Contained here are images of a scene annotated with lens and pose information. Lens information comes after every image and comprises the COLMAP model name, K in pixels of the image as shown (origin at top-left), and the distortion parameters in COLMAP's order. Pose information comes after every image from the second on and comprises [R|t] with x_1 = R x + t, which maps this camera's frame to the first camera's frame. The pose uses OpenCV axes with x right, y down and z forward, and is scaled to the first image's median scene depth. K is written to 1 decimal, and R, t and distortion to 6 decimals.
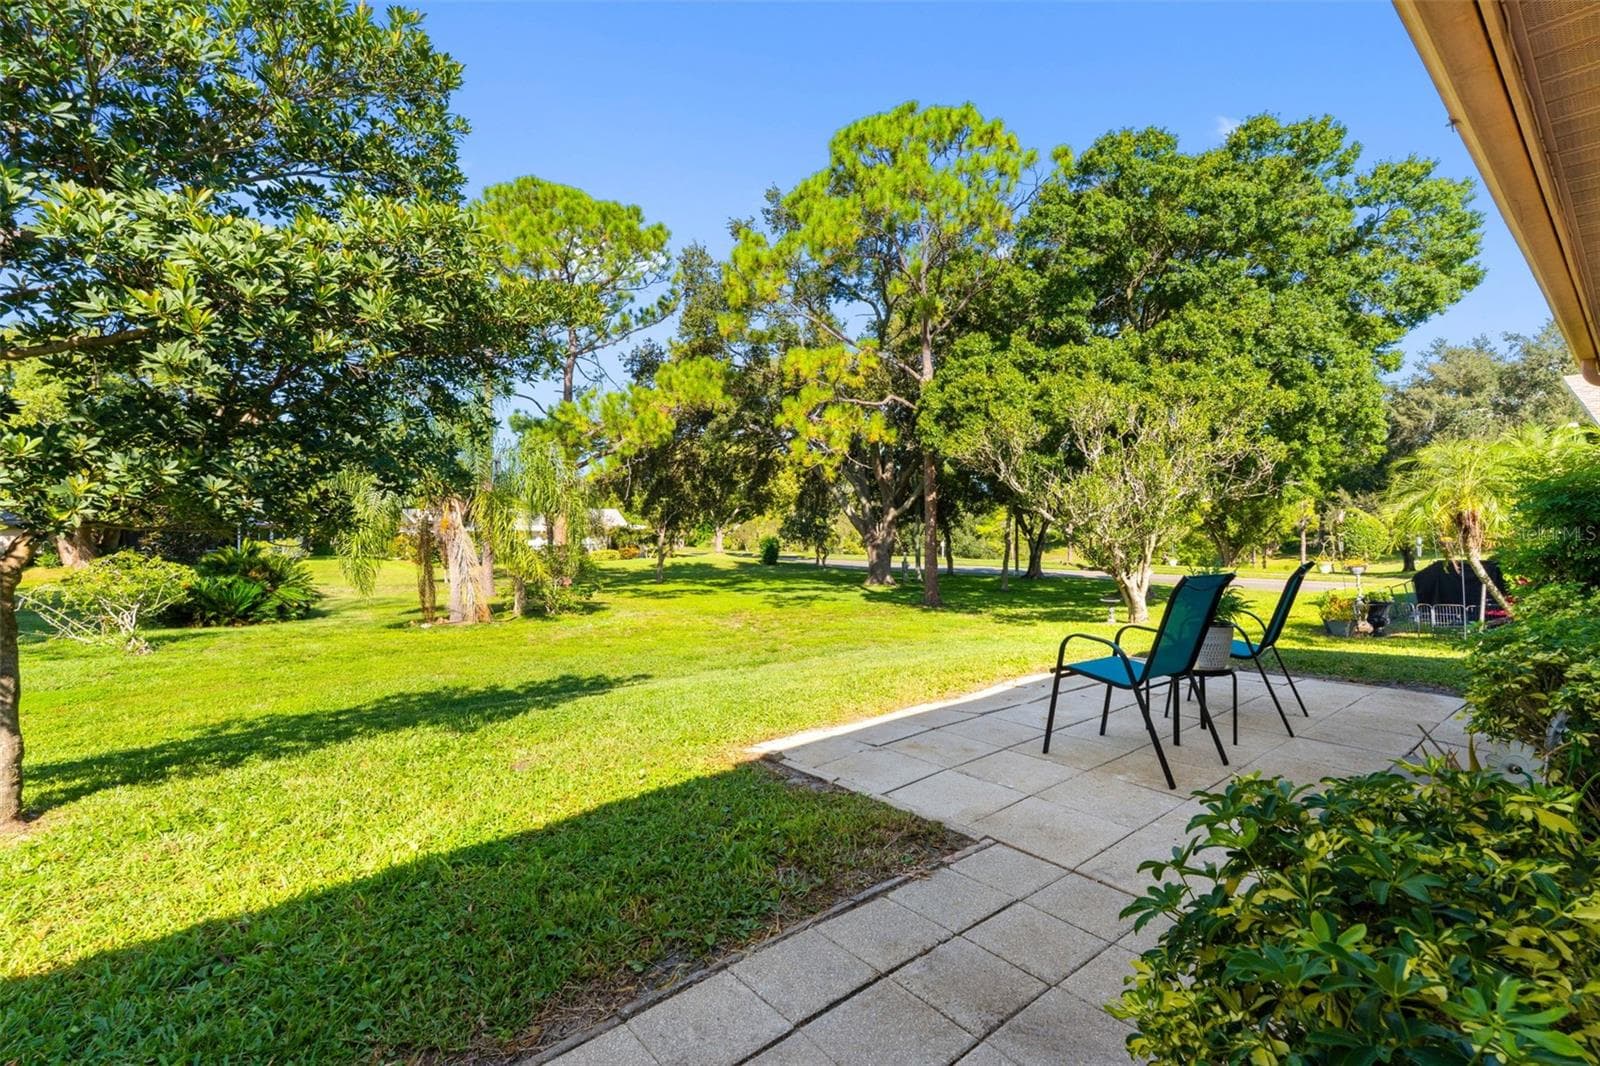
lens RADIAL K [[698.8, 0, 792.1], [0, 698.8, 509.2], [0, 0, 1]] dist [-0.000634, 0.000098]
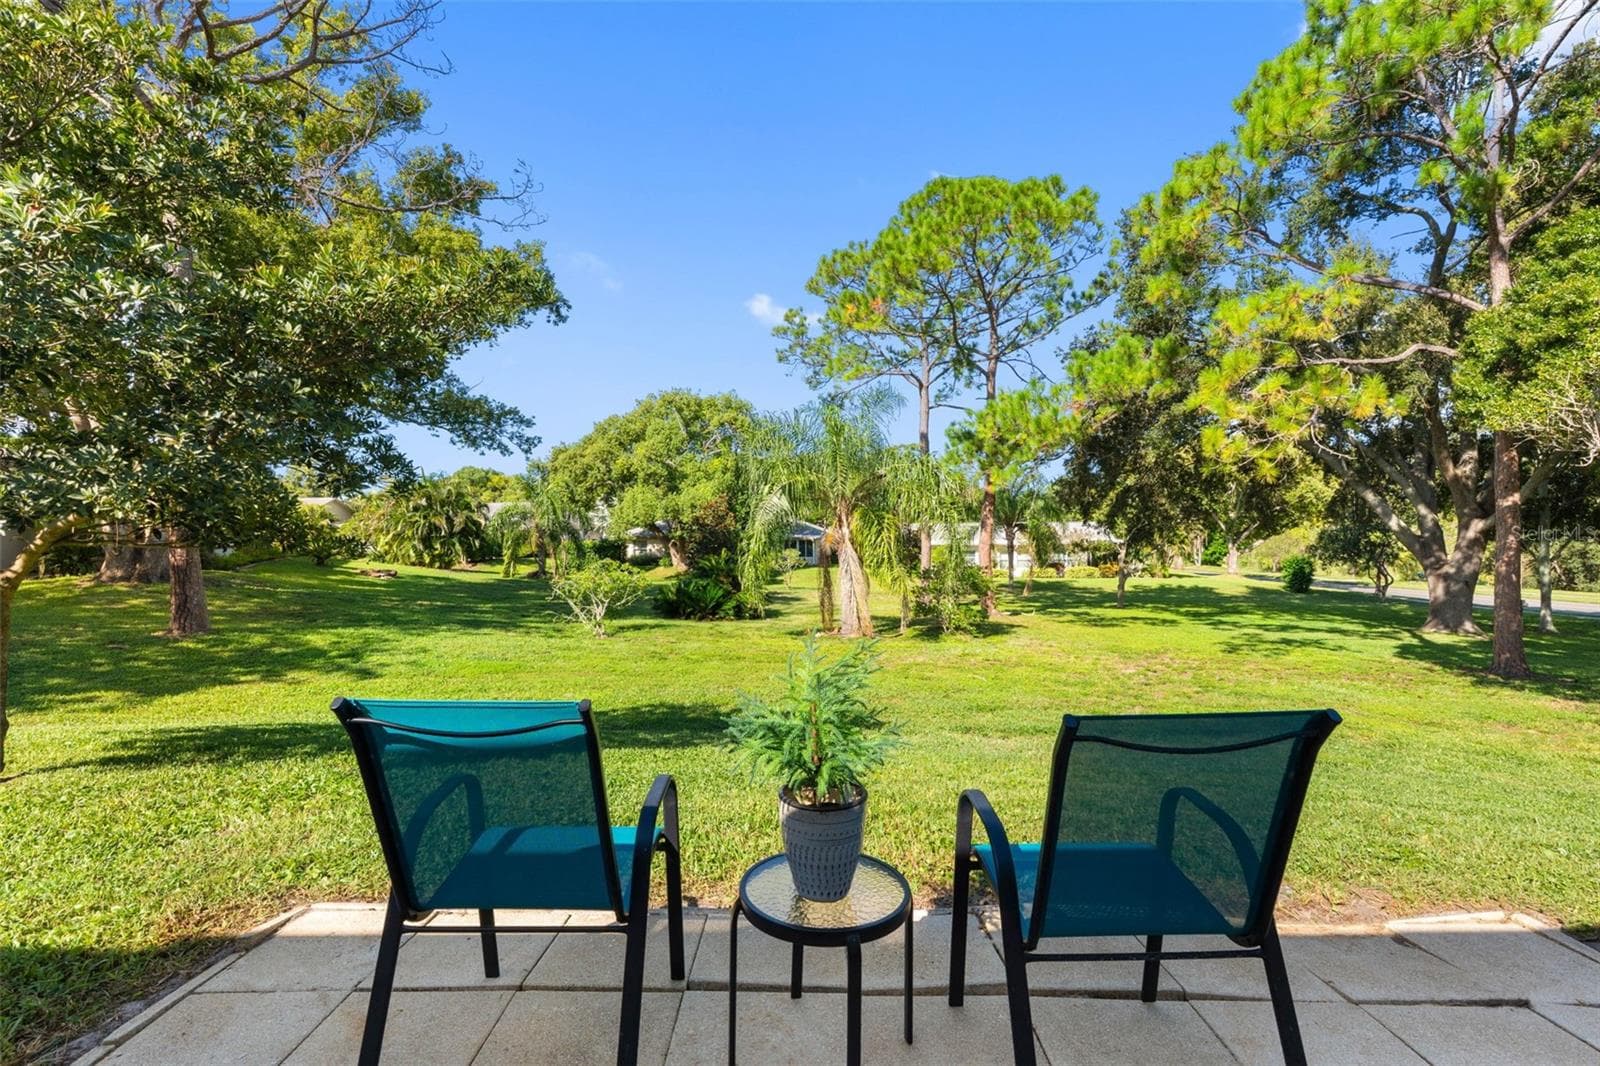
lens RADIAL K [[710.5, 0, 800.0], [0, 710.5, 533.0], [0, 0, 1]] dist [-0.001223, 0.000724]
pose [[0.779993, 0.003160, -0.625780, 0.076373], [0.006052, 0.999902, 0.012593, -0.000545], [0.625759, -0.013610, 0.779898, 0.093274]]
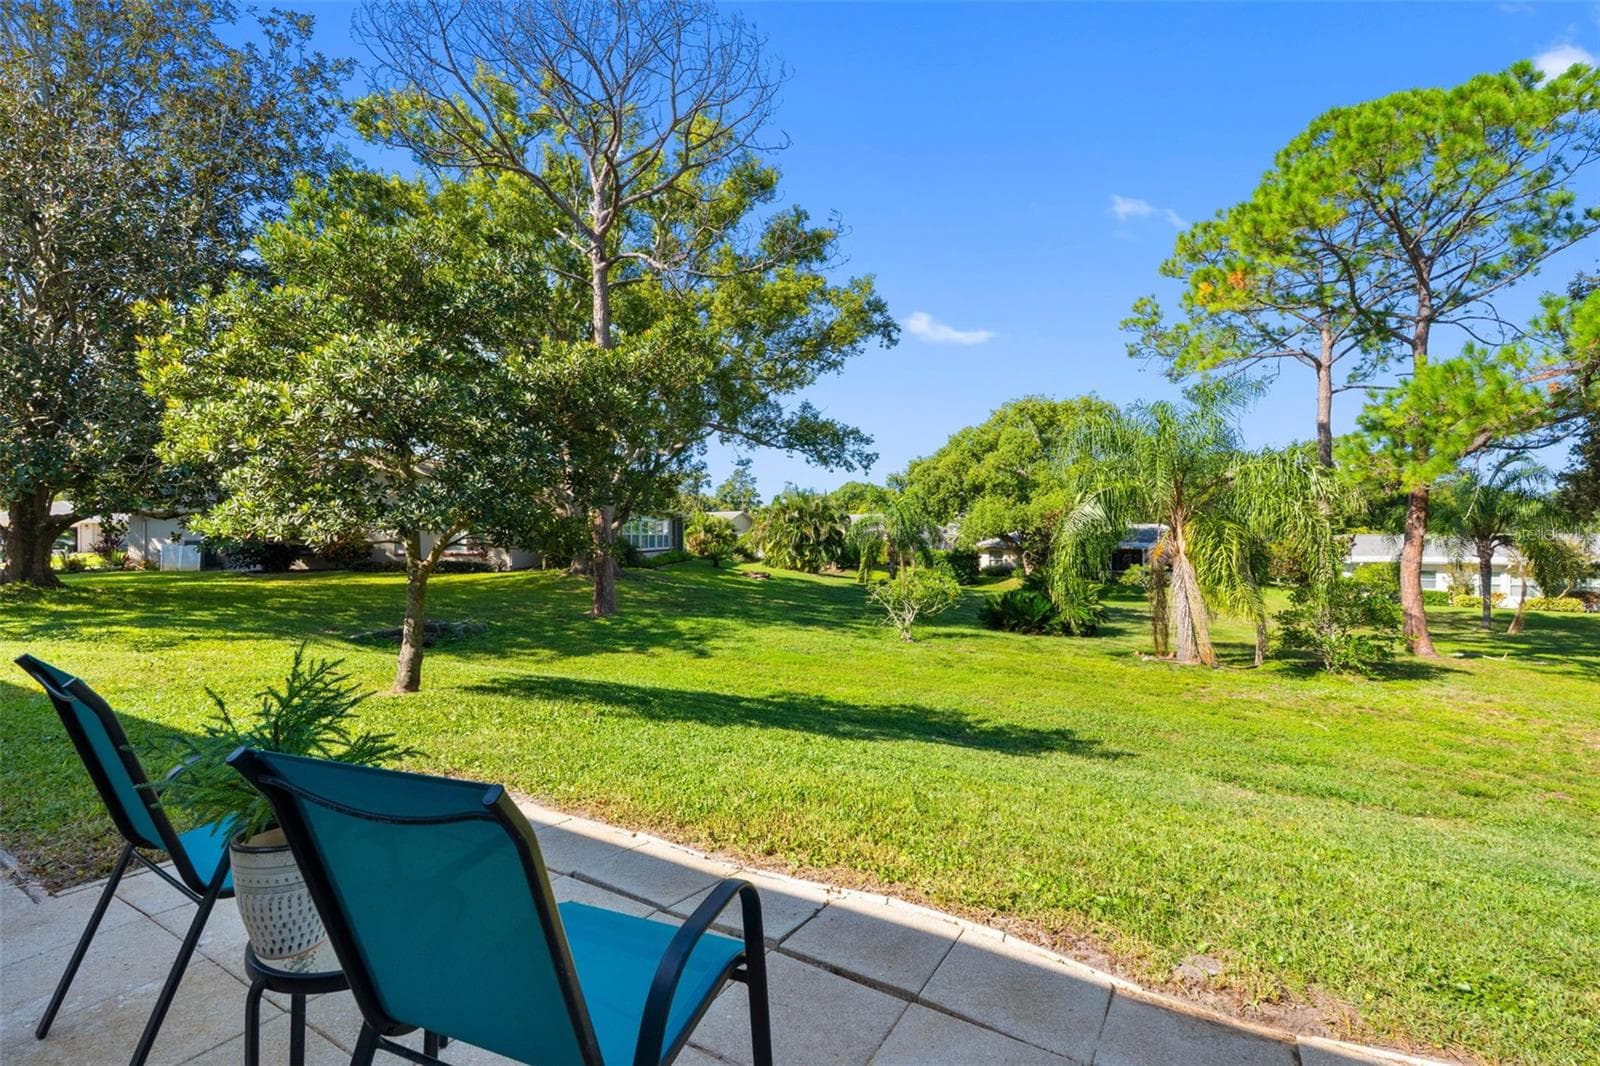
lens RADIAL K [[710.5, 0, 800.0], [0, 710.5, 533.0], [0, 0, 1]] dist [-0.001223, 0.000724]
pose [[0.373366, -0.004181, -0.927675, 0.119899], [0.001568, 0.999991, -0.003876, -0.000033], [0.927683, -0.000008, 0.373369, 0.129976]]
